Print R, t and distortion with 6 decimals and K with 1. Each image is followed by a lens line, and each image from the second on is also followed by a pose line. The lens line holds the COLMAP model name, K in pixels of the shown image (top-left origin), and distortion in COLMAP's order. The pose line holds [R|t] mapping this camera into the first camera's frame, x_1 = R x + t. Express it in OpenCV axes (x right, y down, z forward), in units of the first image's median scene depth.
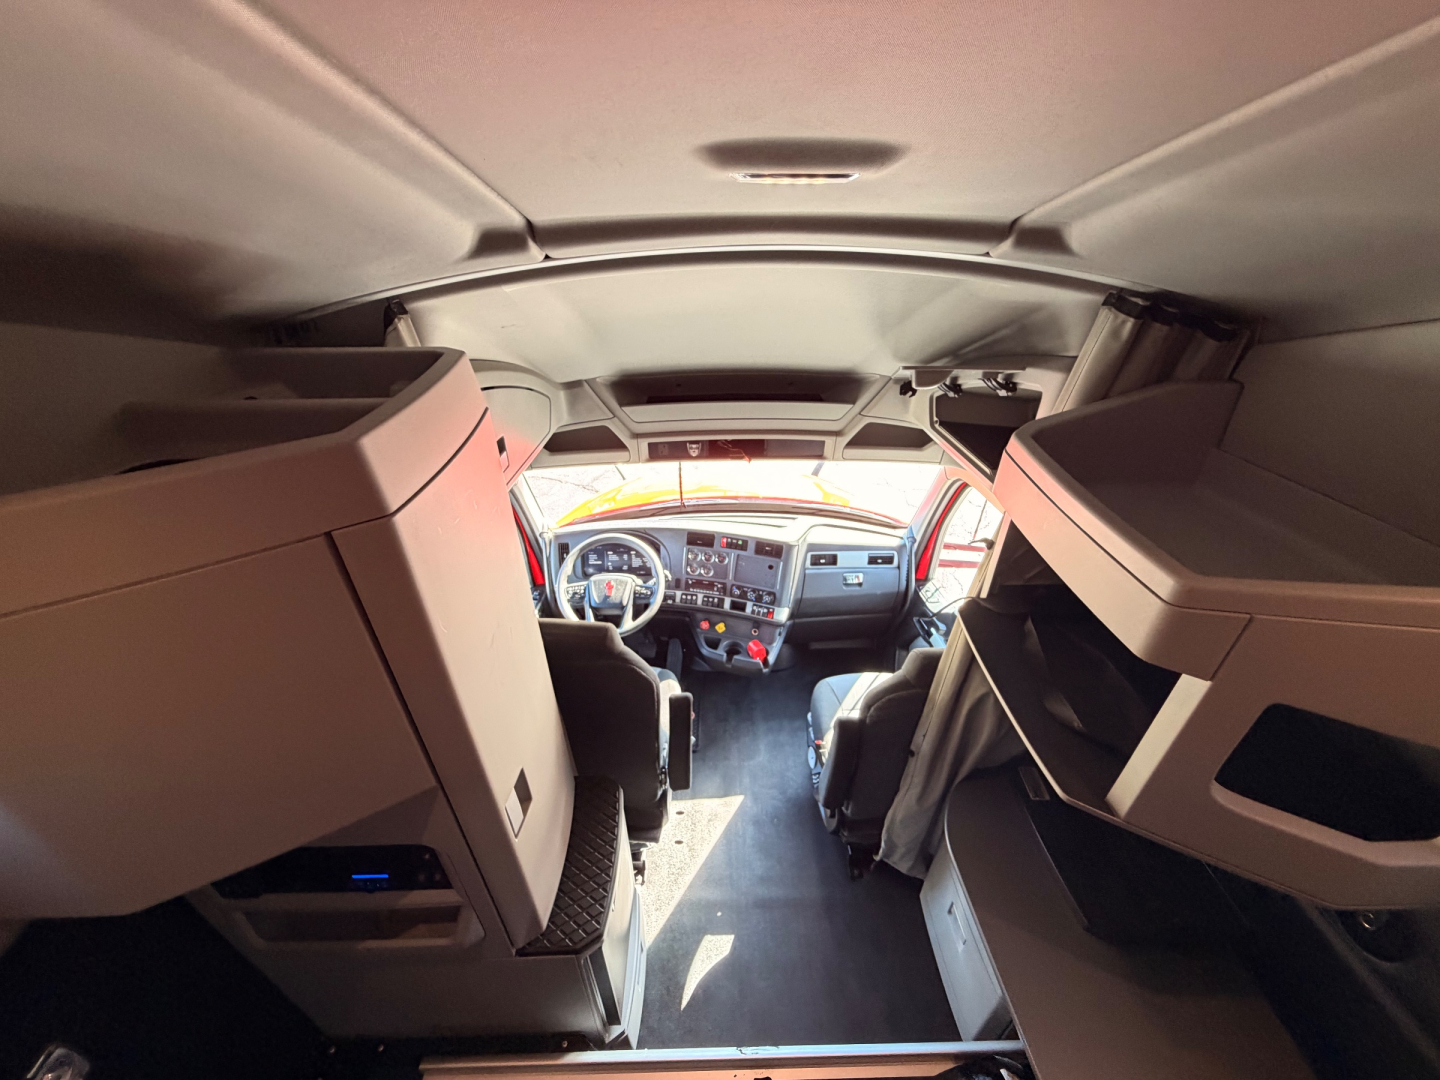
lens RADIAL K [[585.8, 0, 716.5], [0, 585.8, 539.8], [0, 0, 1]] dist [0.000676, -0.000002]
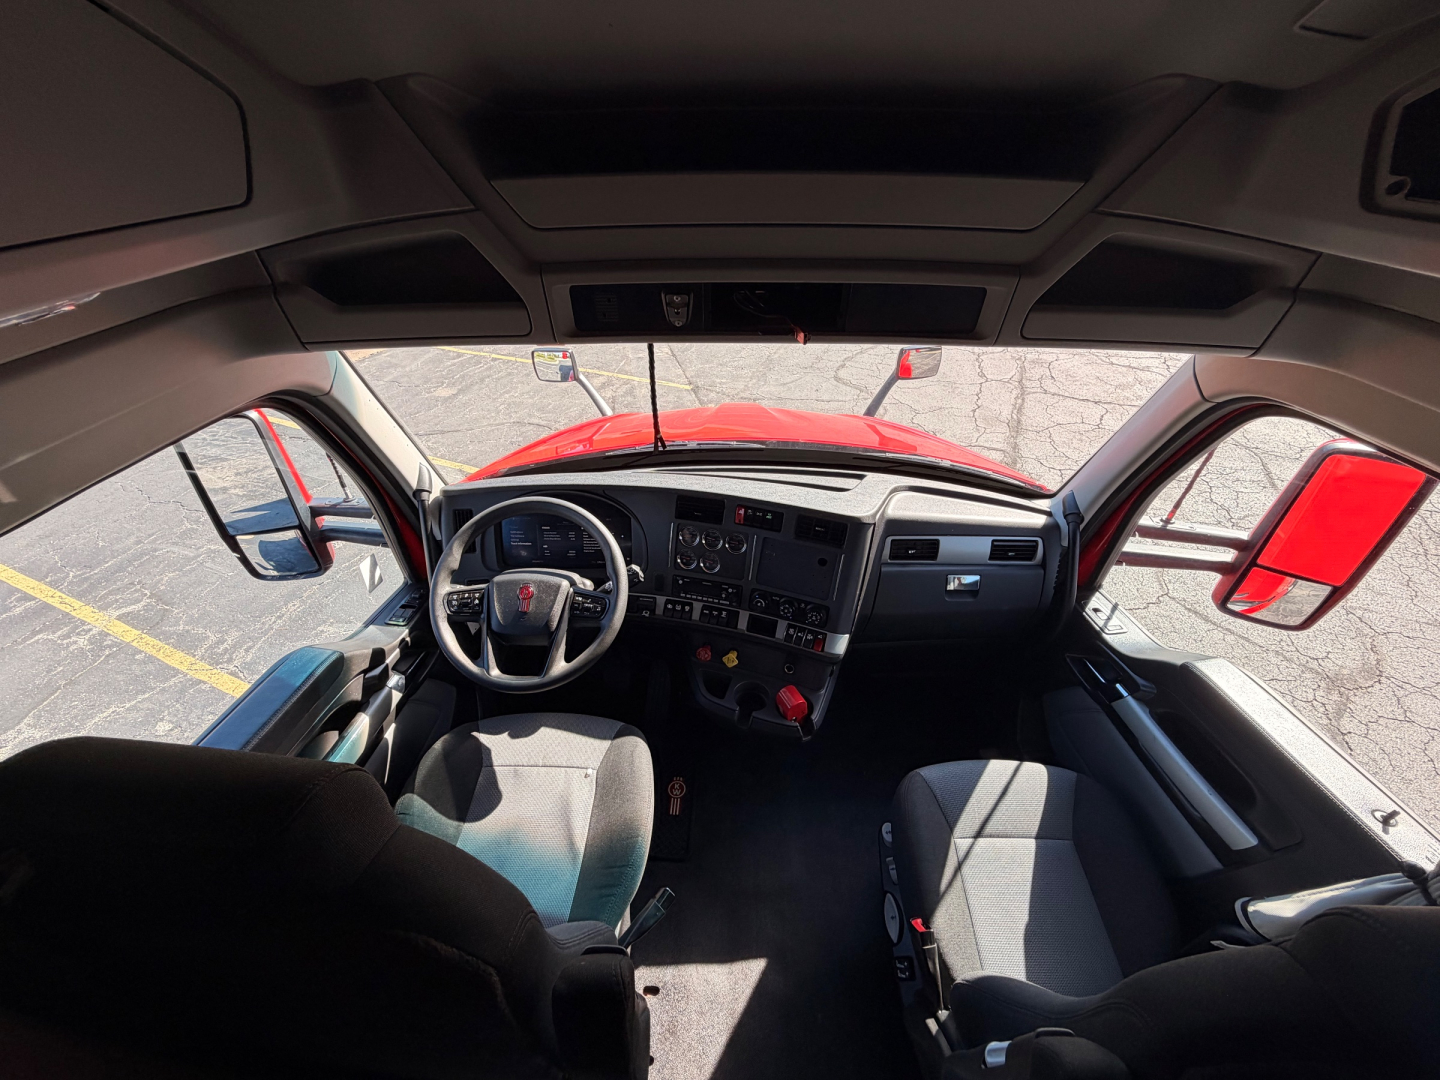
lens RADIAL K [[585.8, 0, 722.4], [0, 585.8, 539.3], [0, 0, 1]] dist [0.000676, -0.000002]
pose [[0.999625, 0.023546, -0.013961, 0.003678], [-0.022504, 0.997249, 0.070632, -0.012106], [0.015586, -0.070292, 0.997405, 0.433161]]
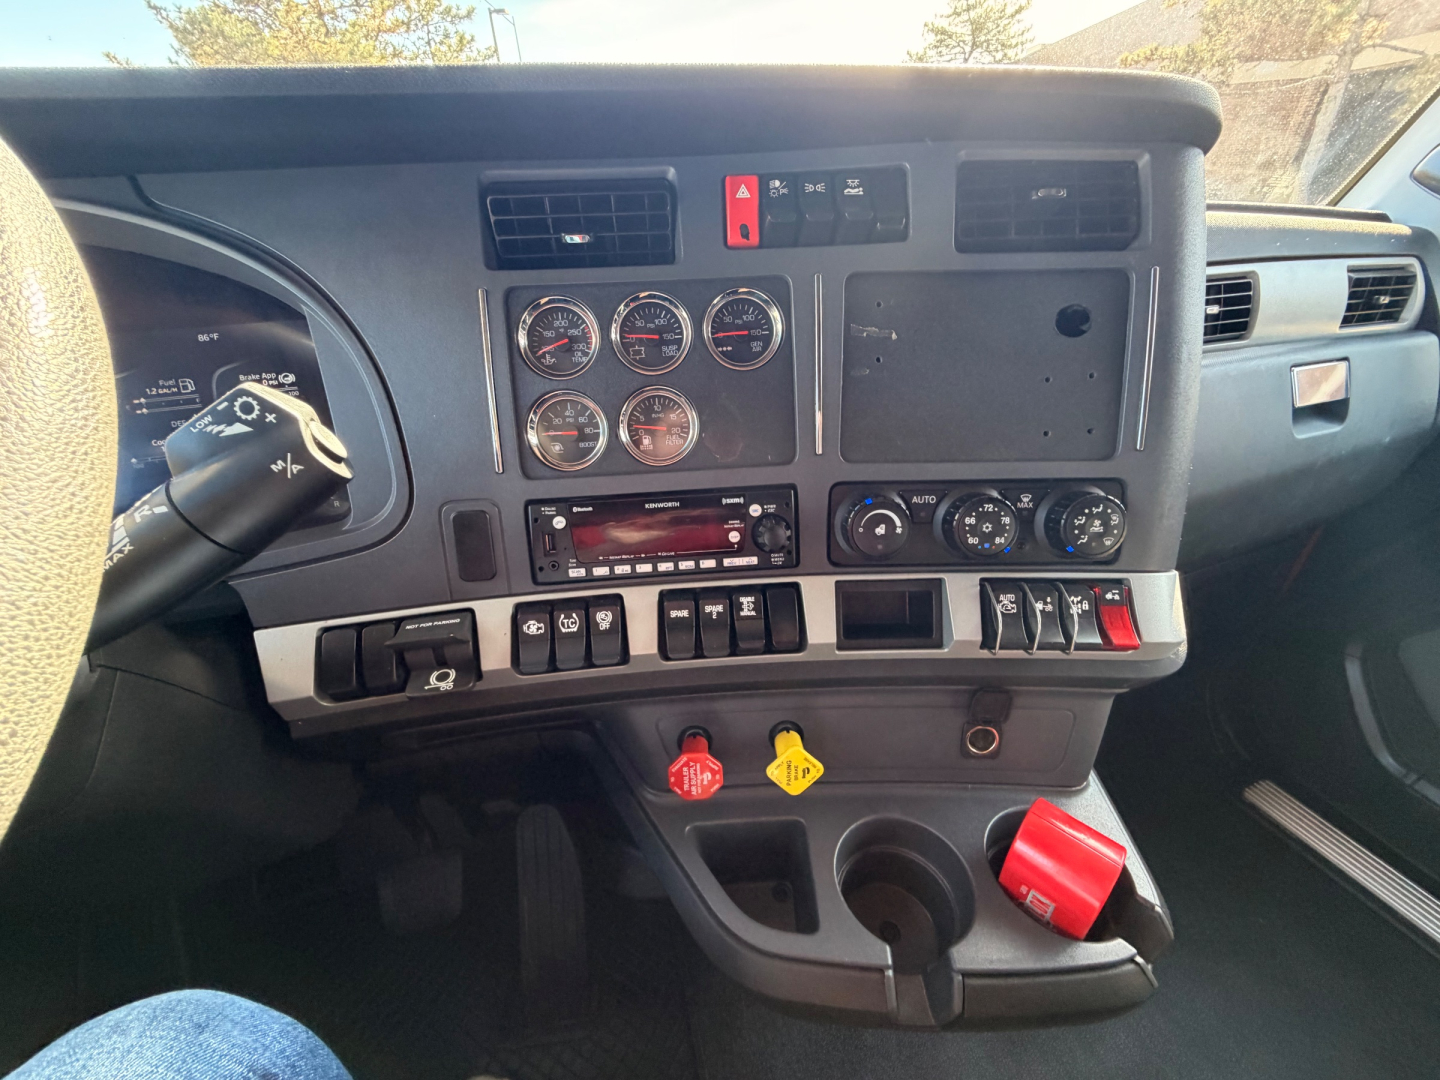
lens RADIAL K [[585.8, 0, 715.8], [0, 585.8, 546.2], [0, 0, 1]] dist [0.000676, -0.000002]
pose [[0.953613, -0.172453, 0.246744, -0.045515], [0.180225, 0.983583, -0.009090, 0.088516], [-0.241125, 0.053137, 0.969038, 0.863423]]
